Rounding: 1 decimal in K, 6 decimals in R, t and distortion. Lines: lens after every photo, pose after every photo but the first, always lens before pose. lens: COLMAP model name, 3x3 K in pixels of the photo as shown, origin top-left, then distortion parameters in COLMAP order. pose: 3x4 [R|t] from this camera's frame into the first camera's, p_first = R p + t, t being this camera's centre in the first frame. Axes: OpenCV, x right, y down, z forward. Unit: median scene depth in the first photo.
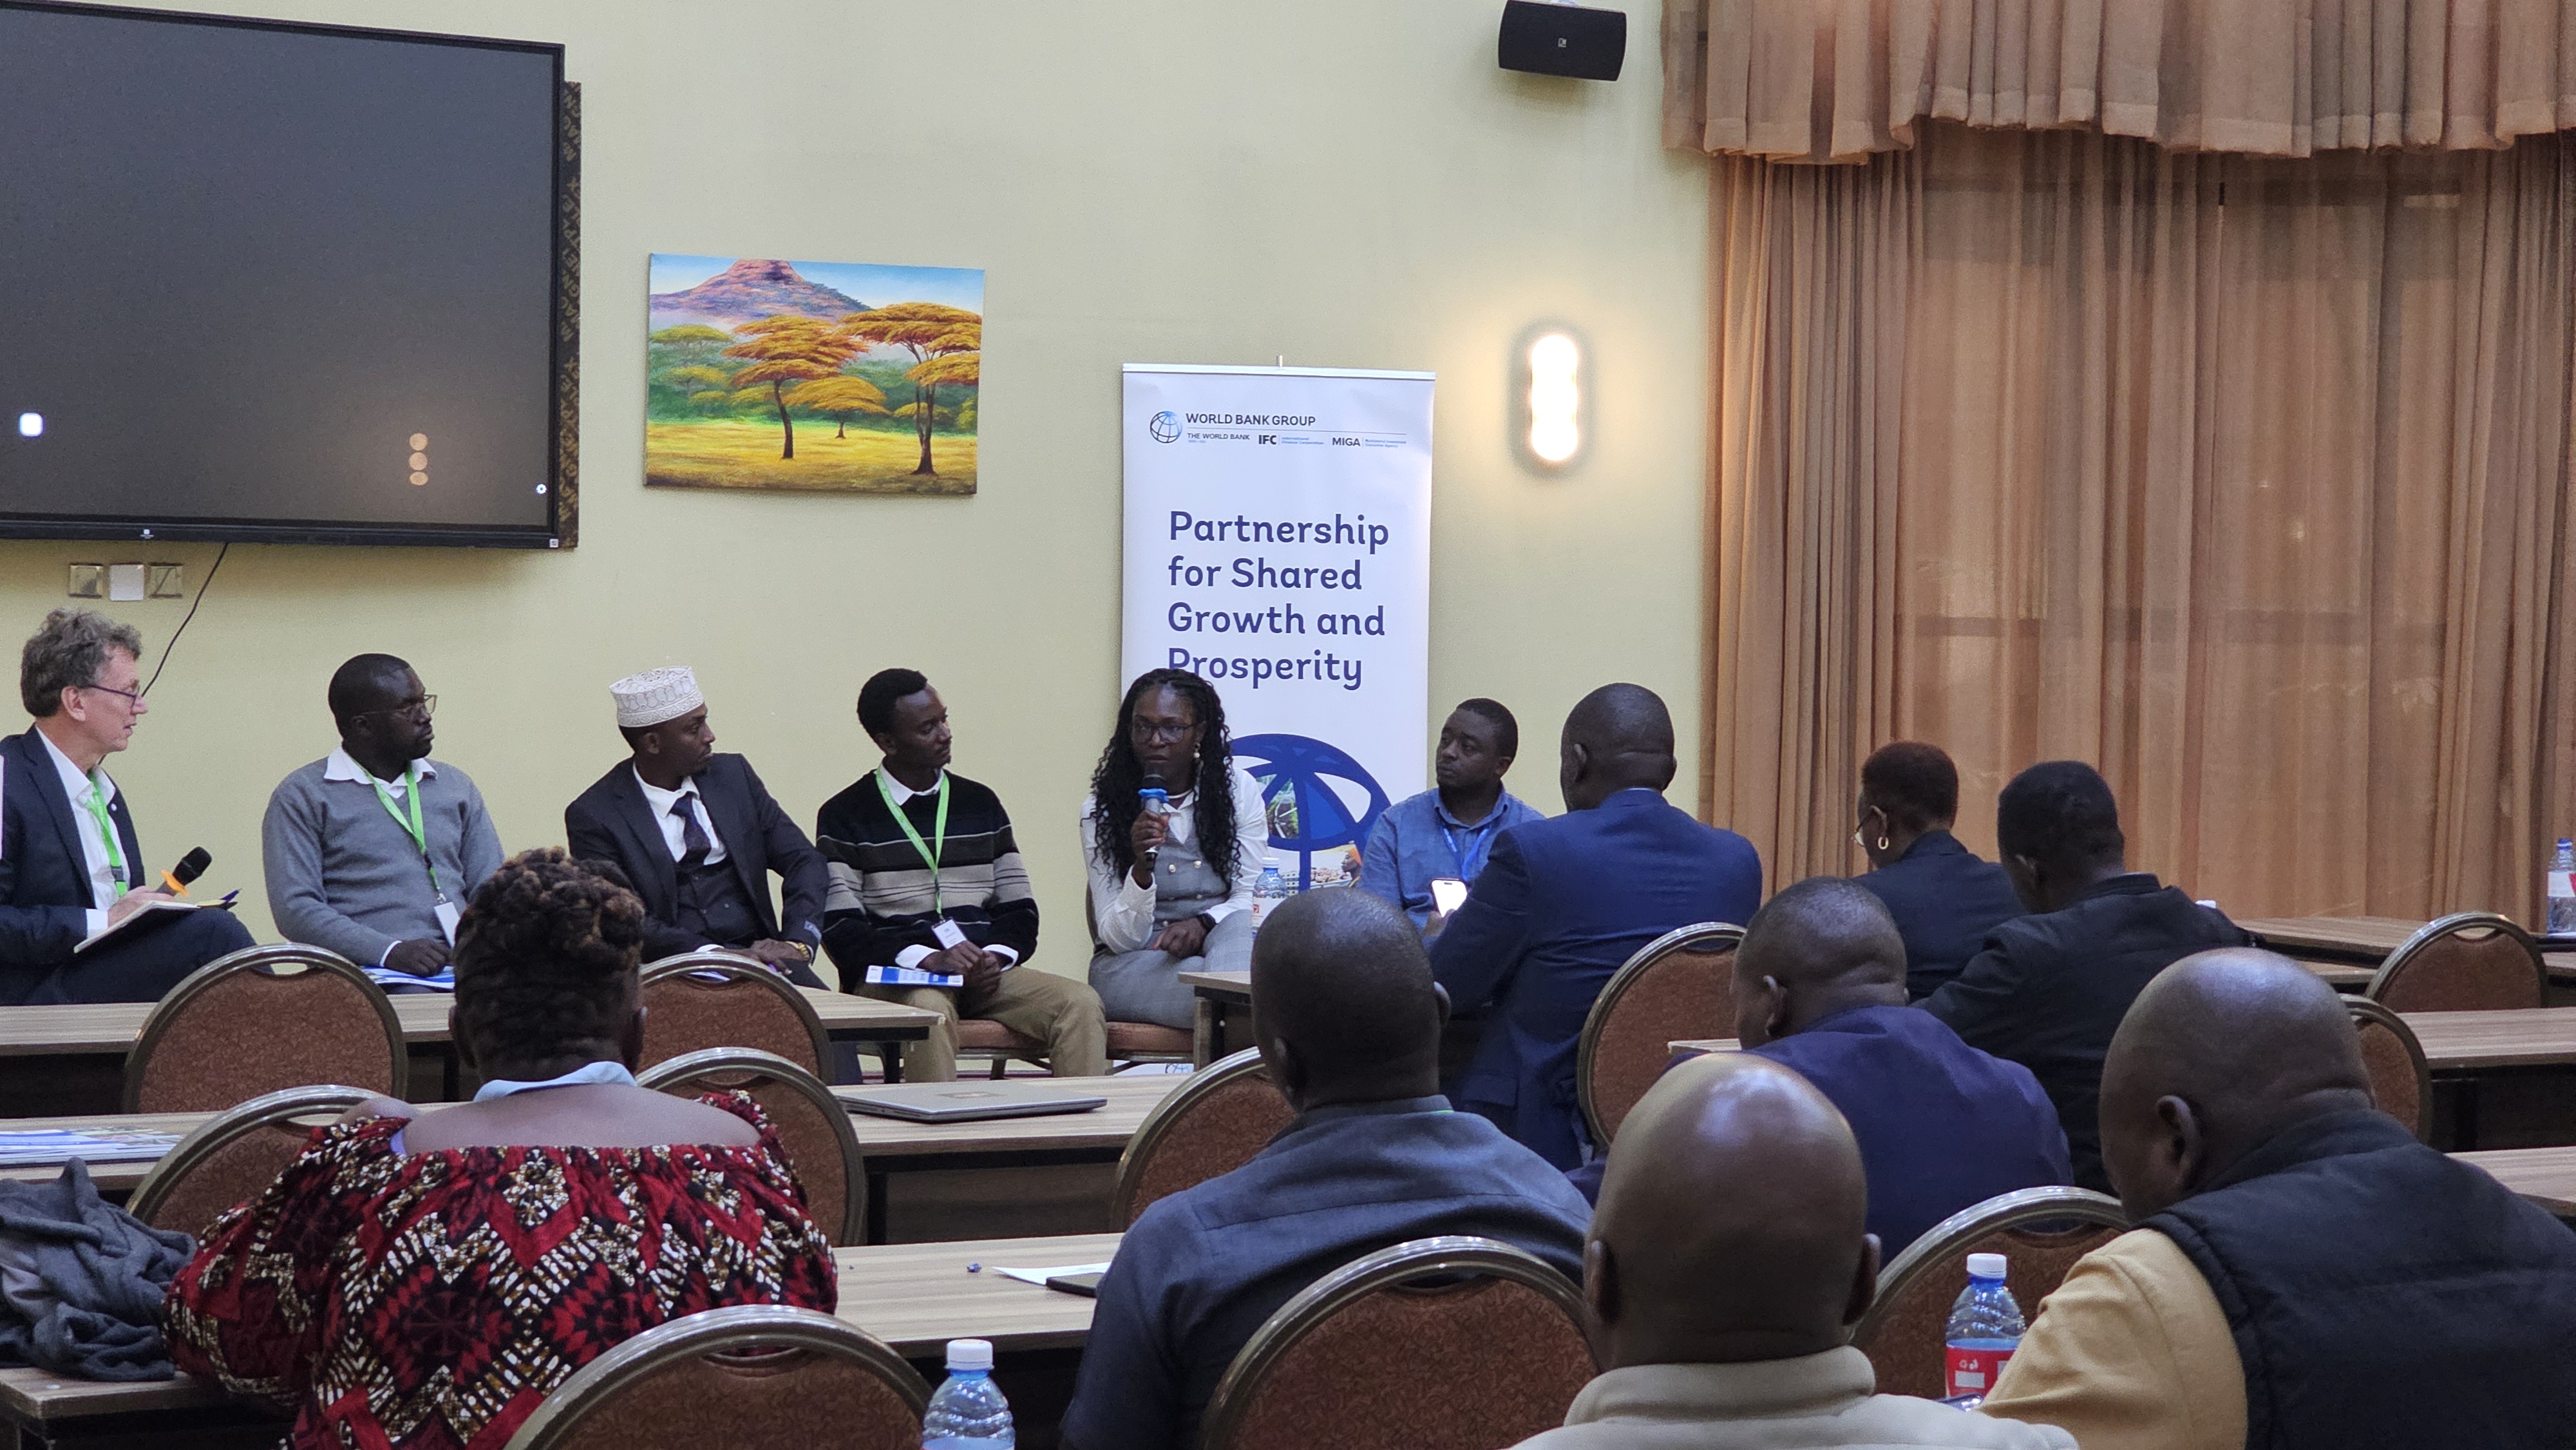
lens RADIAL K [[4961.8, 0, 1288.0], [0, 4961.8, 725.0], [0, 0, 1]] dist [-0.685704, 10.630016]
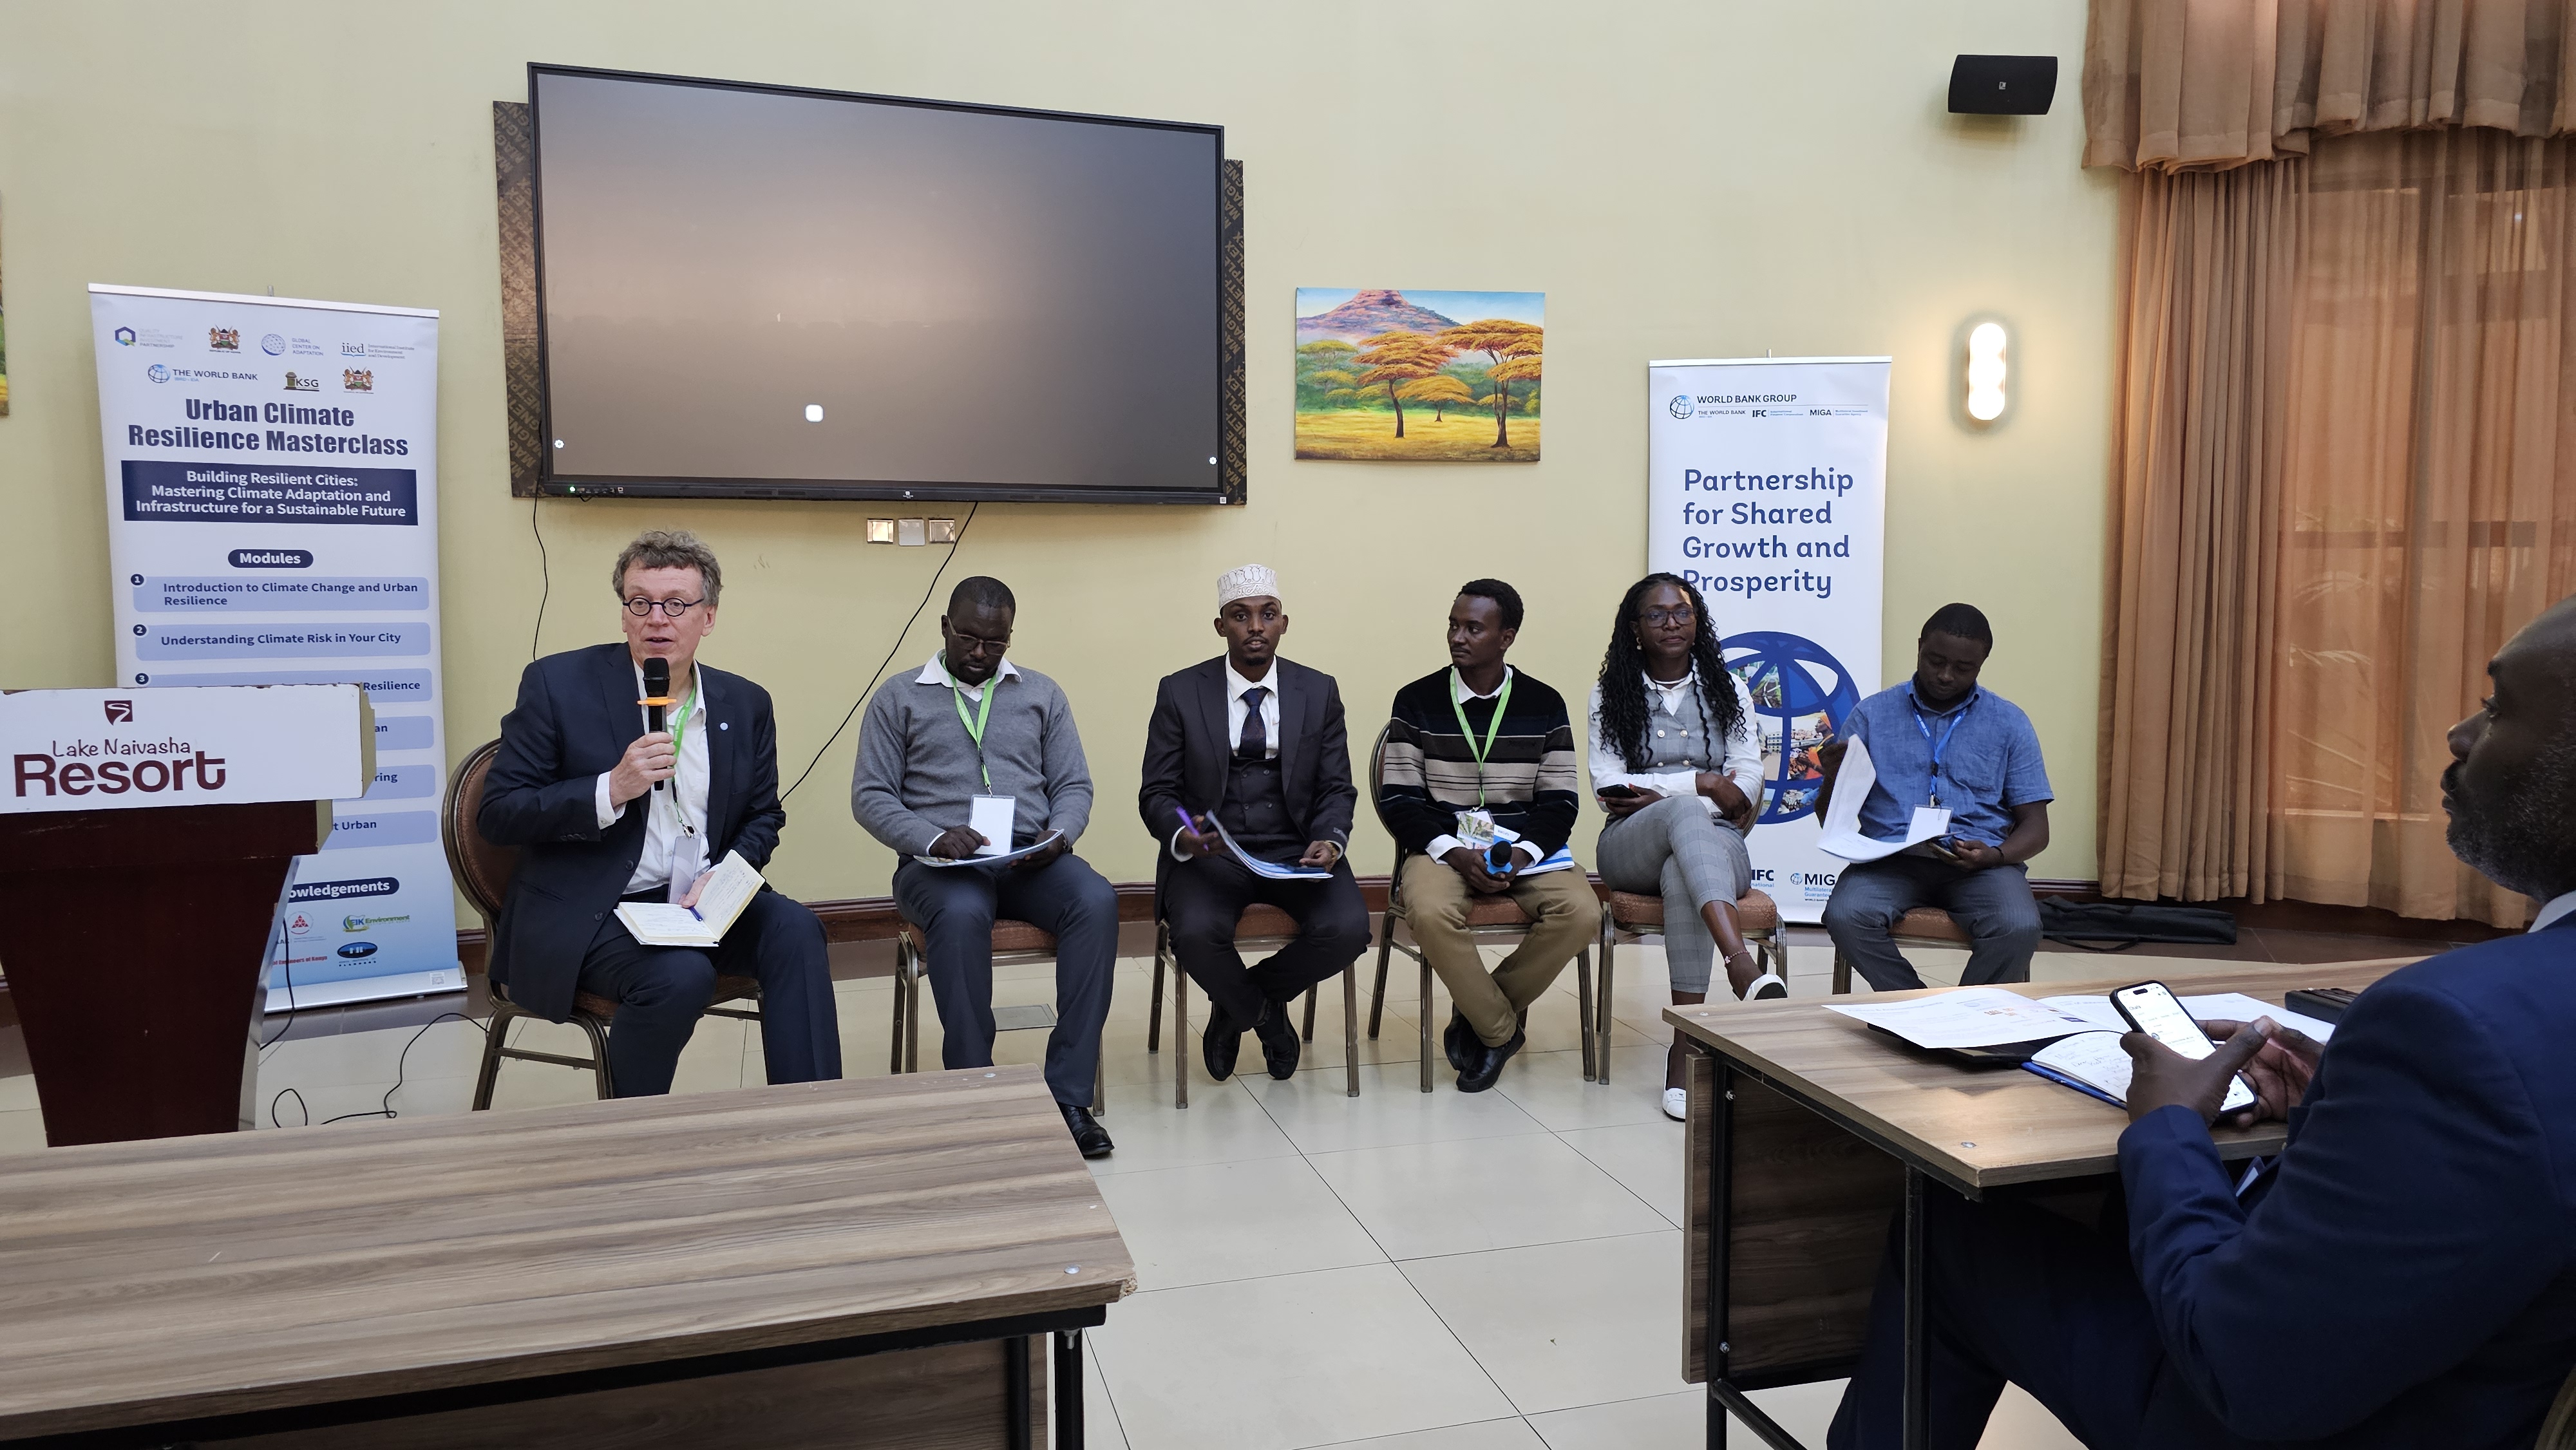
lens RADIAL K [[1718.7, 0, 1293.8], [0, 1718.7, 711.1], [0, 0, 1]] dist [0.081076, -0.089074]
pose [[0.967954, 0.001409, -0.251123, -0.008418], [0.010938, 0.998799, 0.047766, -0.000503], [0.250888, -0.048982, 0.966776, 0.513230]]
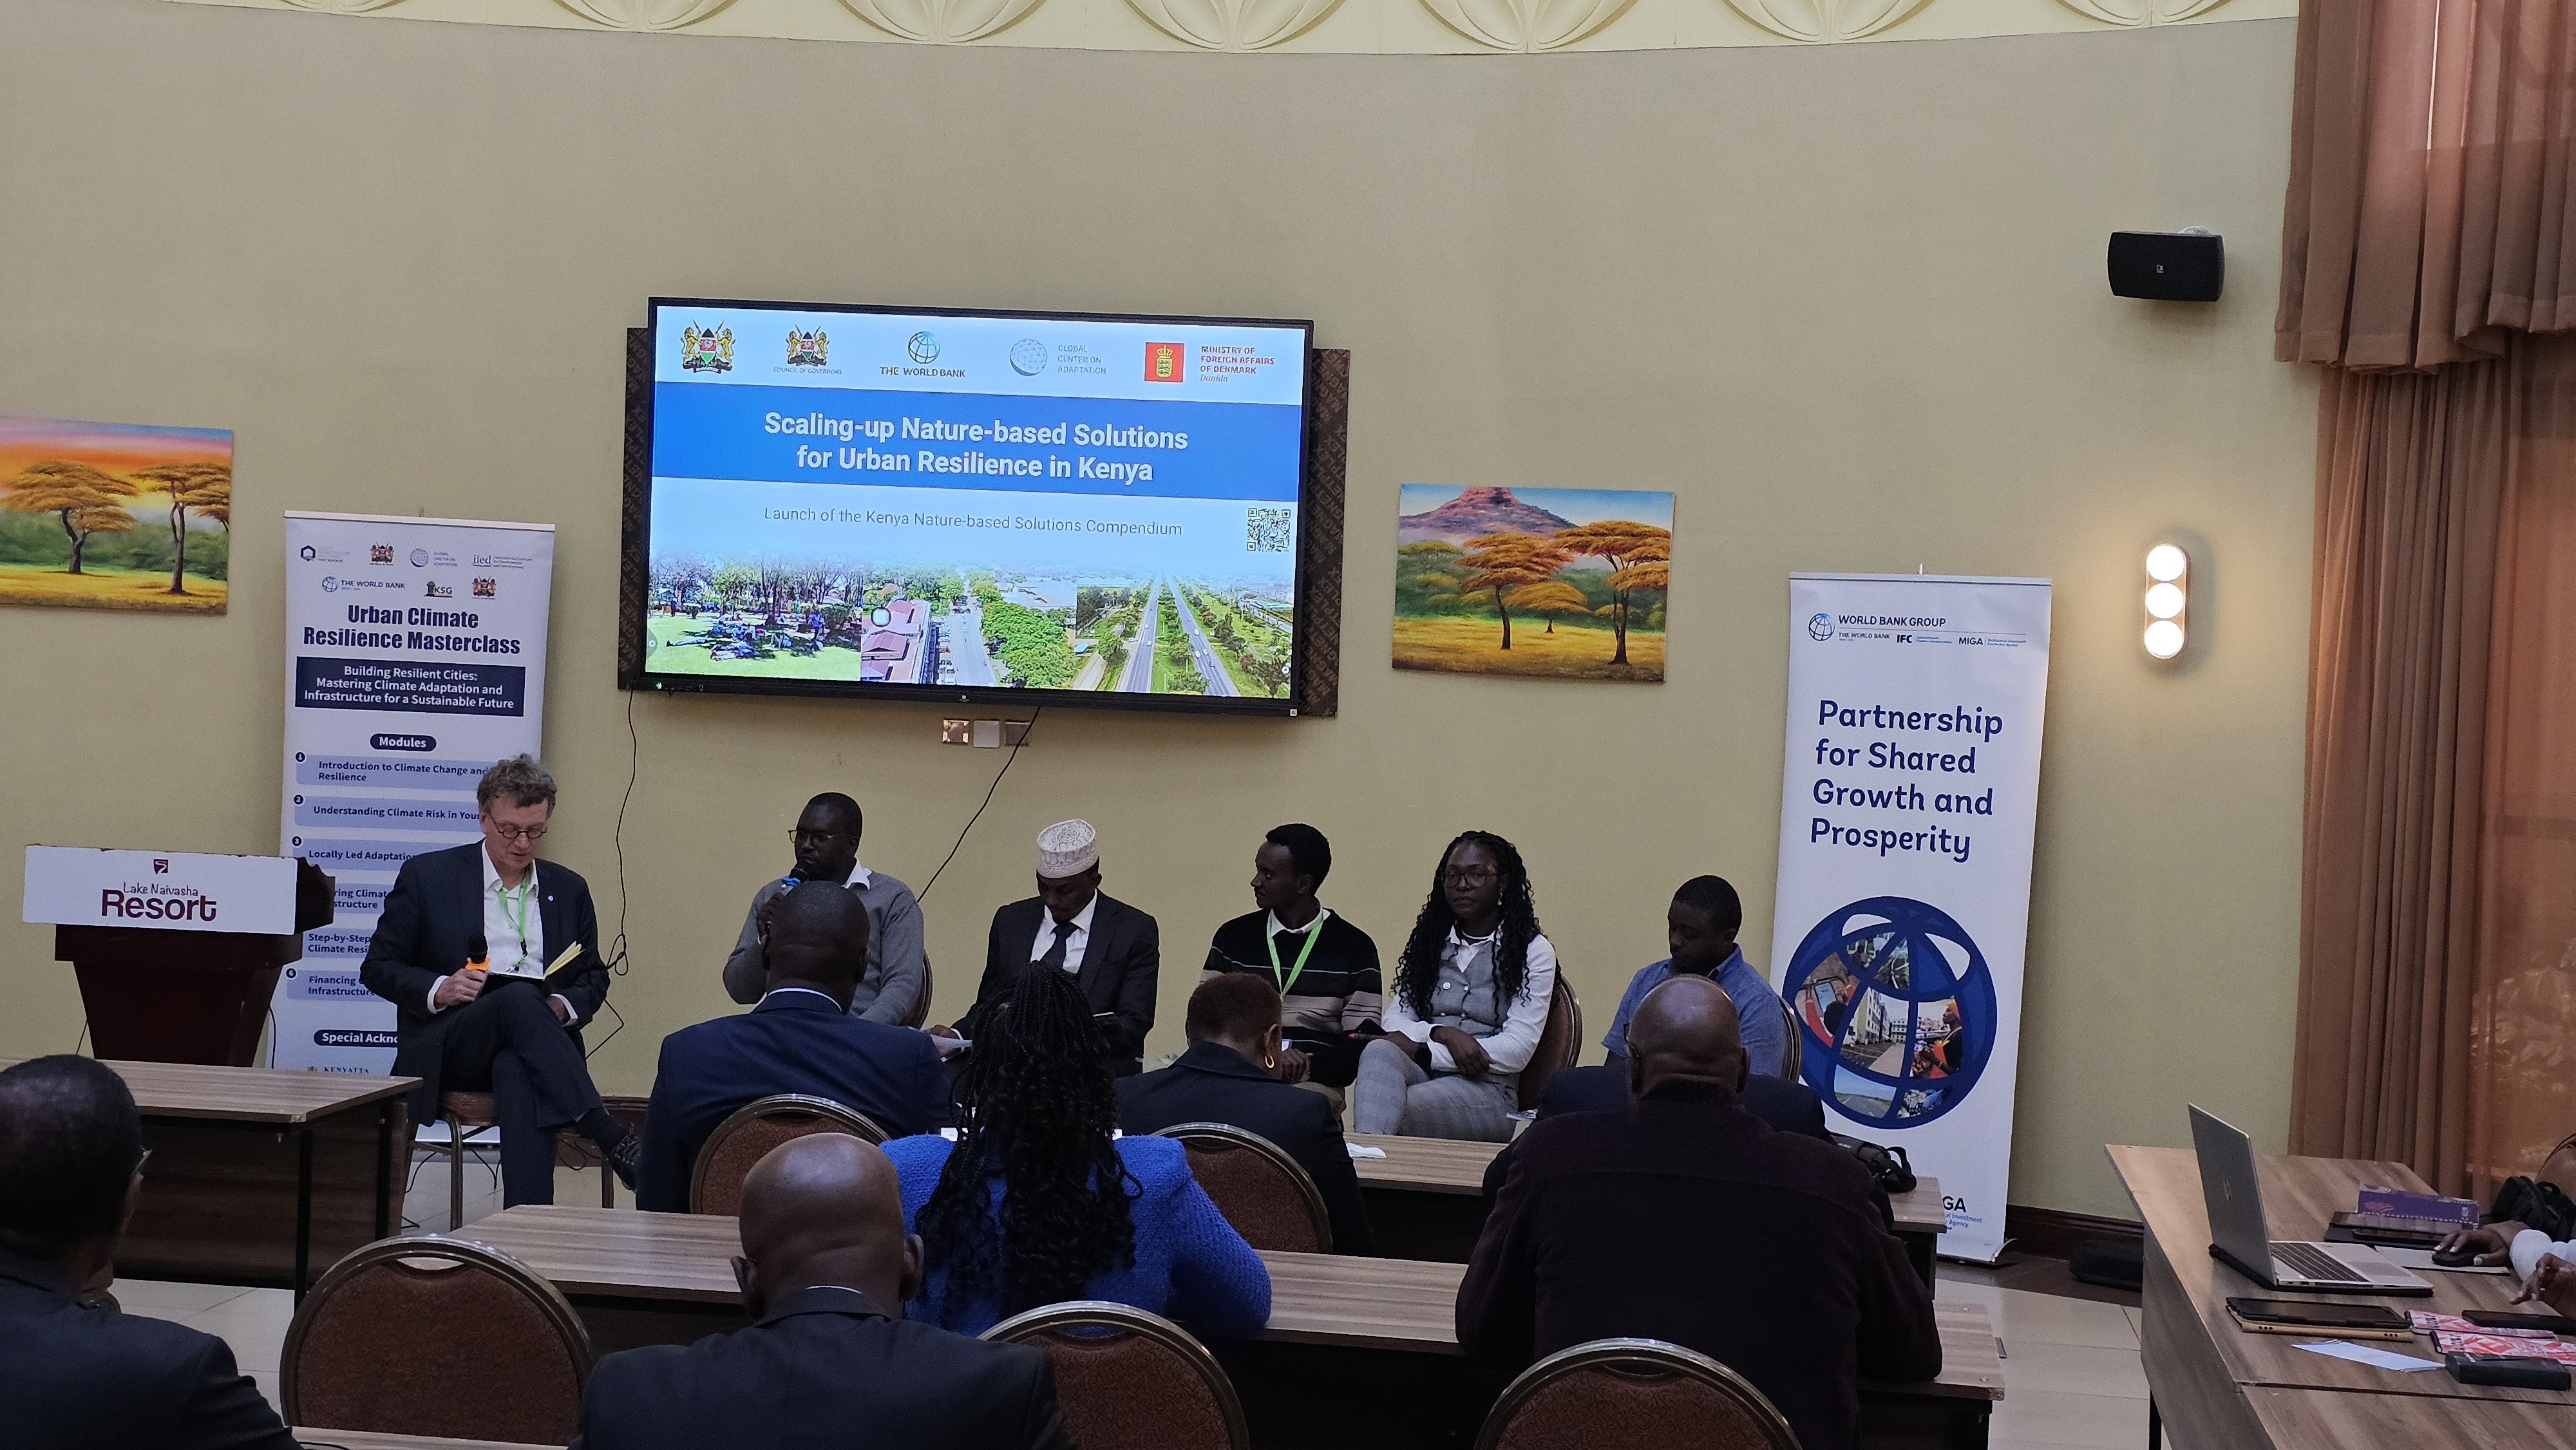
lens RADIAL K [[3498.9, 0, 1289.5], [0, 3498.9, 727.5], [0, 0, 1]] dist [0.274129, -0.954947]
pose [[0.770065, 0.027336, -0.637380, 0.409384], [-0.046995, 0.998798, -0.013941, -0.019524], [0.636233, 0.040689, 0.770424, 0.289118]]
